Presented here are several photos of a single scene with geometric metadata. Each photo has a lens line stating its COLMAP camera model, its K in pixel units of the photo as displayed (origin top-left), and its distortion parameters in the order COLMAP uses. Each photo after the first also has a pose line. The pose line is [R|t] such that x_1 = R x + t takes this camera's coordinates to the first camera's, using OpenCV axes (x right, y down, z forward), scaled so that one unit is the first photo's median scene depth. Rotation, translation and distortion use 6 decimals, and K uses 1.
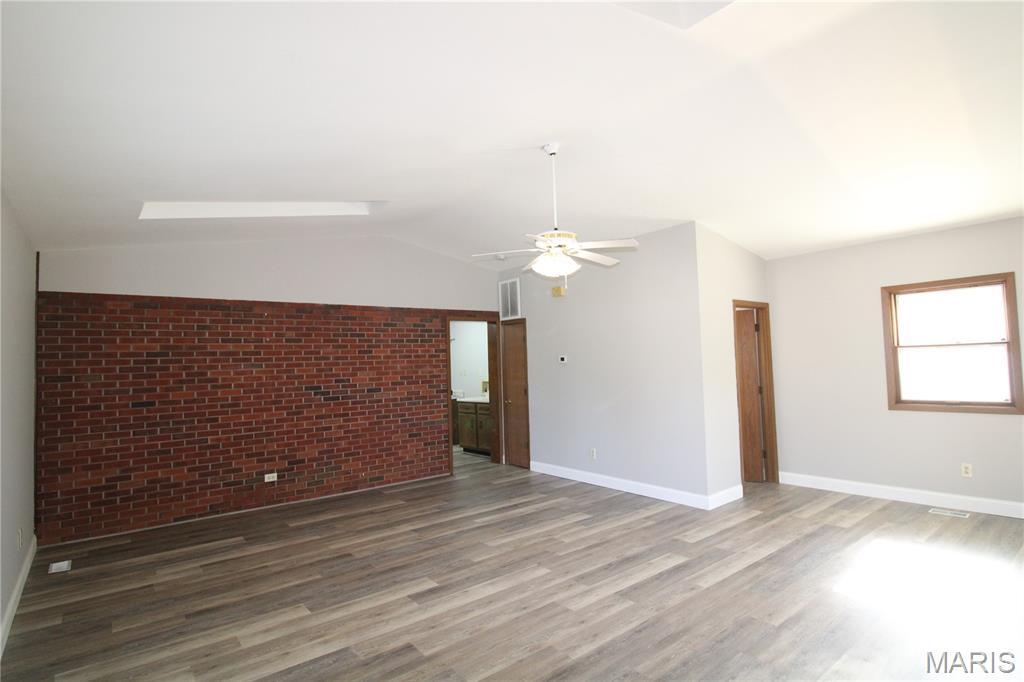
lens RADIAL K [[527.3, 0, 512.0], [0, 527.3, 341.0], [0, 0, 1]] dist [0.001639, -0.000180]
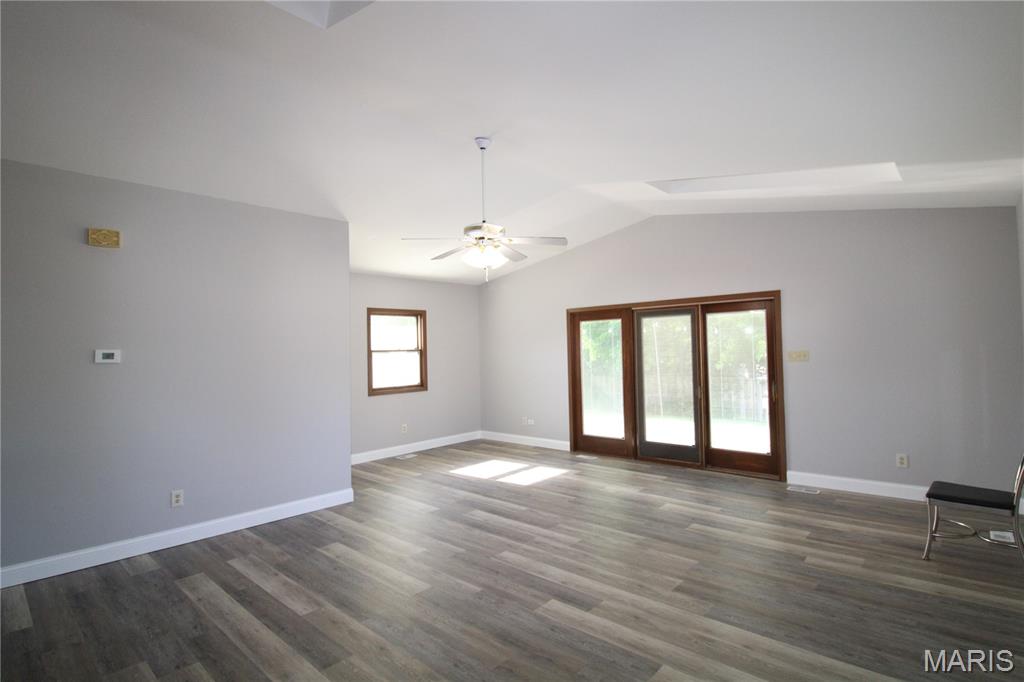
lens RADIAL K [[511.8, 0, 520.2], [0, 511.8, 336.1], [0, 0, 1]] dist [0.004872, -0.015710]
pose [[-0.174118, 0.064865, 0.982586, -0.944199], [-0.008312, 0.997696, -0.067335, 0.081856], [-0.984690, -0.019891, -0.173177, 1.153206]]
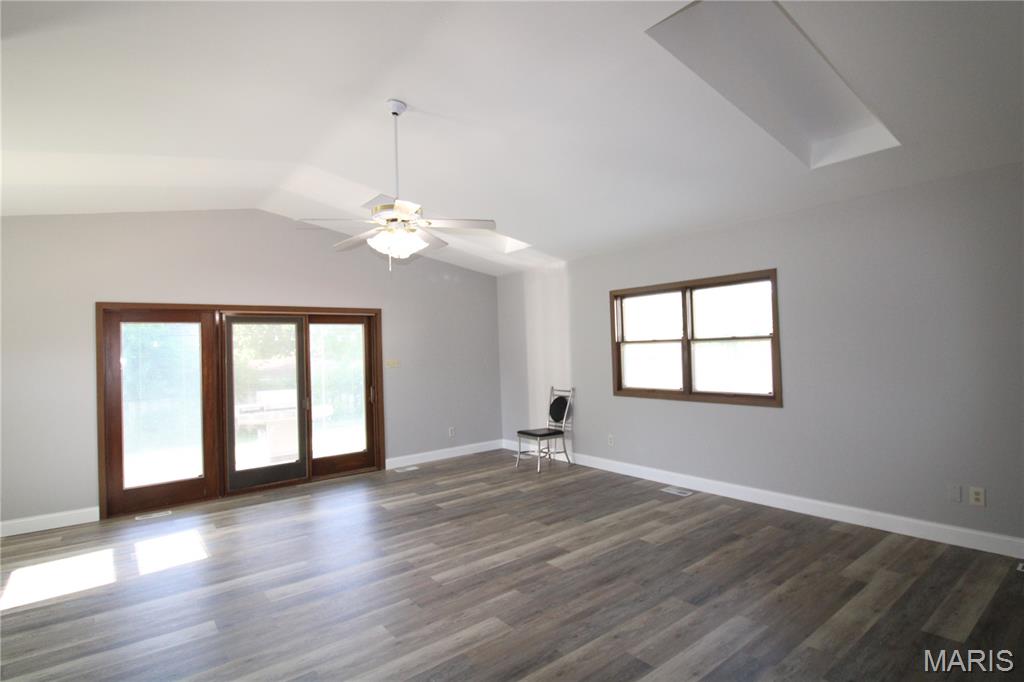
lens RADIAL K [[514.2, 0, 532.9], [0, 514.2, 343.6], [0, 0, 1]] dist [0.001927, 0.000111]
pose [[-0.997476, 0.063589, -0.031579, -0.102643], [0.065041, 0.996760, -0.047313, 0.080883], [0.028468, -0.049247, -0.998381, 1.926206]]
